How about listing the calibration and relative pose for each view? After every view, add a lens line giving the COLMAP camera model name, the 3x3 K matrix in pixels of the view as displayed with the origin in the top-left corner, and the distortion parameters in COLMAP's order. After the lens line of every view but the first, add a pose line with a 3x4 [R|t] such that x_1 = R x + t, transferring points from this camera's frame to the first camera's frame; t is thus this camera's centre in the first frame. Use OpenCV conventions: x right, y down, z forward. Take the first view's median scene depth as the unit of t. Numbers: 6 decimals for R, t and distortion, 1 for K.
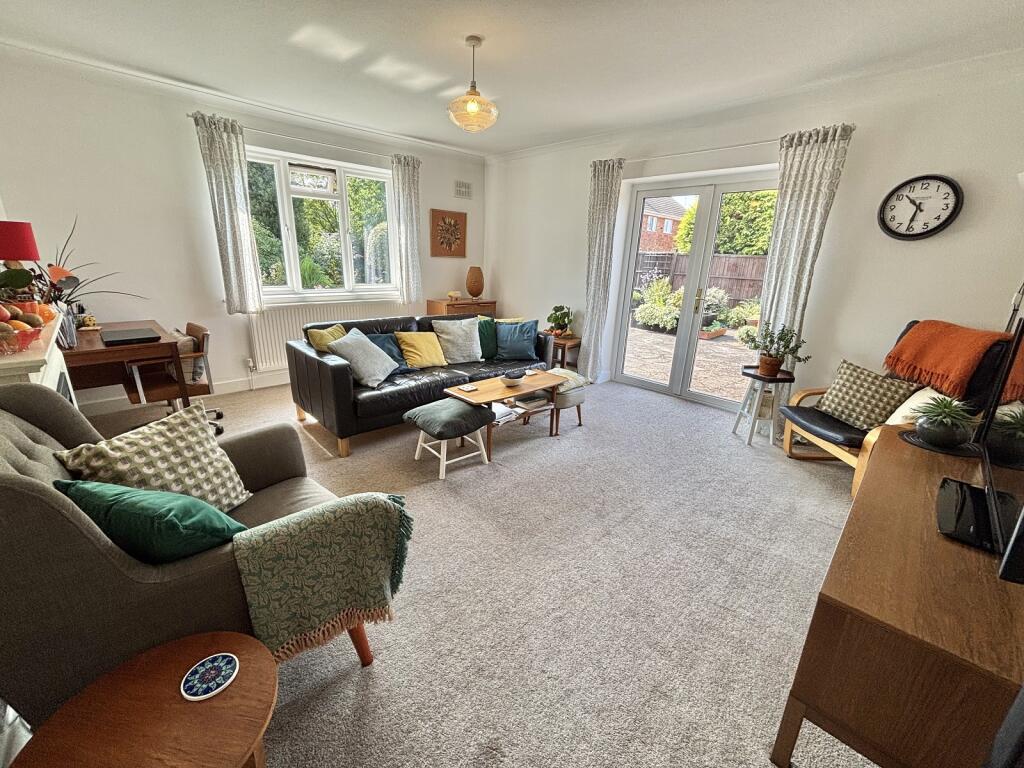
lens RADIAL K [[415.5, 0, 512.7], [0, 415.5, 383.2], [0, 0, 1]] dist [0.001250, 0.000132]
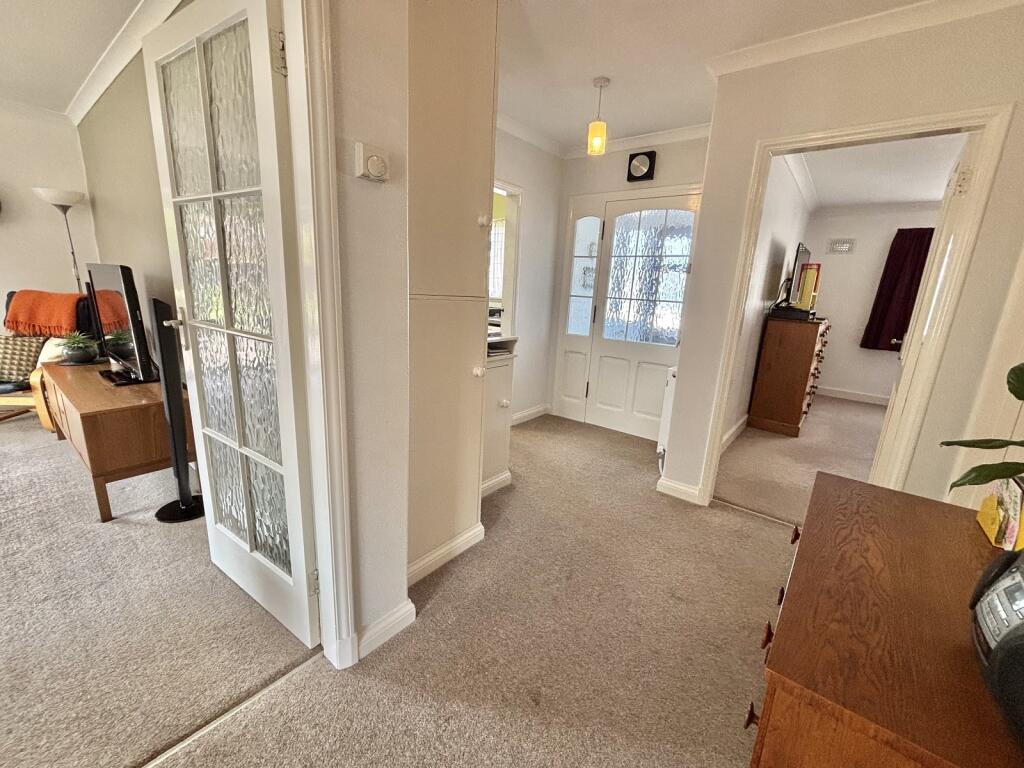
lens RADIAL K [[415.5, 0, 512.9], [0, 415.5, 381.4], [0, 0, 1]] dist [0.001250, 0.000132]
pose [[-0.114399, -0.273833, 0.954949, -0.529408], [0.236471, 0.926125, 0.293896, 0.098747], [-0.964881, 0.259439, -0.041194, -0.377856]]
